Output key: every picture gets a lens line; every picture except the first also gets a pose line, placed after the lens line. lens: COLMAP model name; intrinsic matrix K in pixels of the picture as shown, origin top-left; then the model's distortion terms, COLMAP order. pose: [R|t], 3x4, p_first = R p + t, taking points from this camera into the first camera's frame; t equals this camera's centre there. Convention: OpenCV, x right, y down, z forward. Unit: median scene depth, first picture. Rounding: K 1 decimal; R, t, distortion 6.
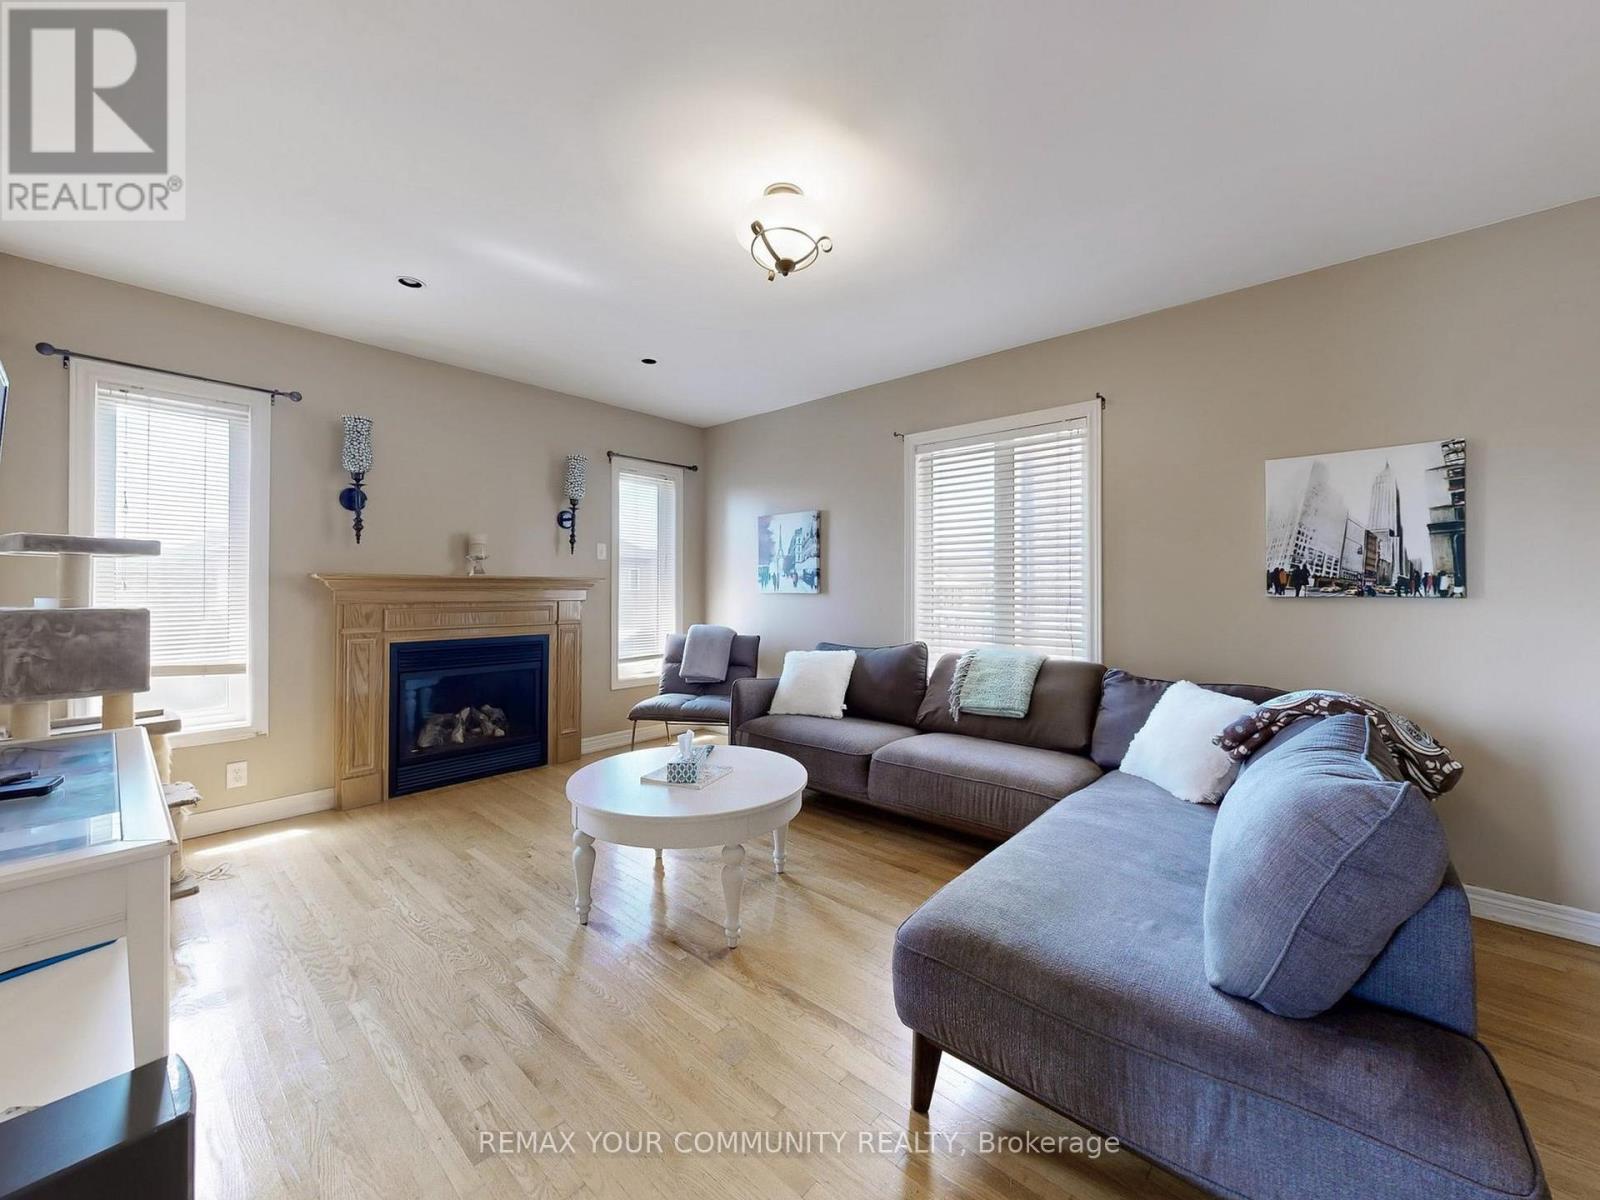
lens RADIAL K [[614.1, 0, 818.9], [0, 614.1, 582.1], [0, 0, 1]] dist [0.014722, 0.000029]
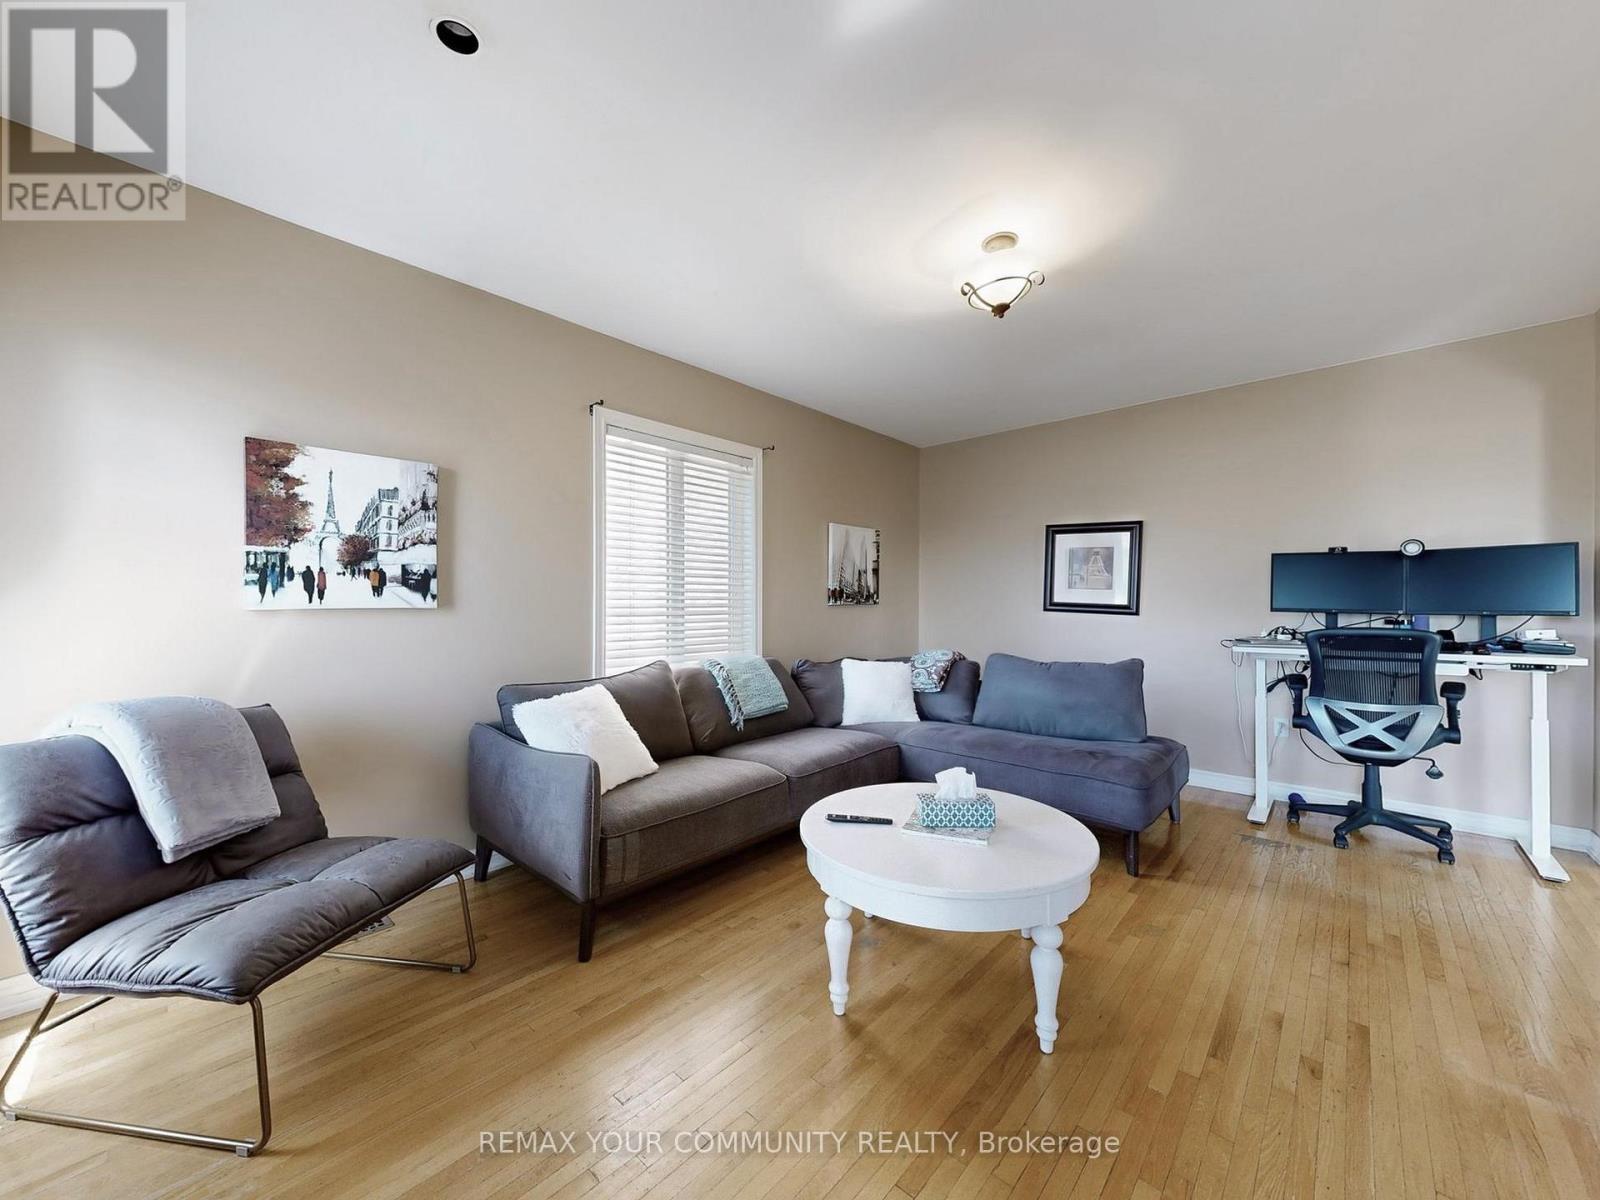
lens RADIAL K [[581.4, 0, 799.6], [0, 581.4, 610.8], [0, 0, 1]] dist [-0.001208, -0.000806]
pose [[0.061233, -0.020150, 0.997920, -0.628605], [-0.013961, 0.999681, 0.021042, 0.005995], [-0.998026, -0.015221, 0.060932, 0.731252]]
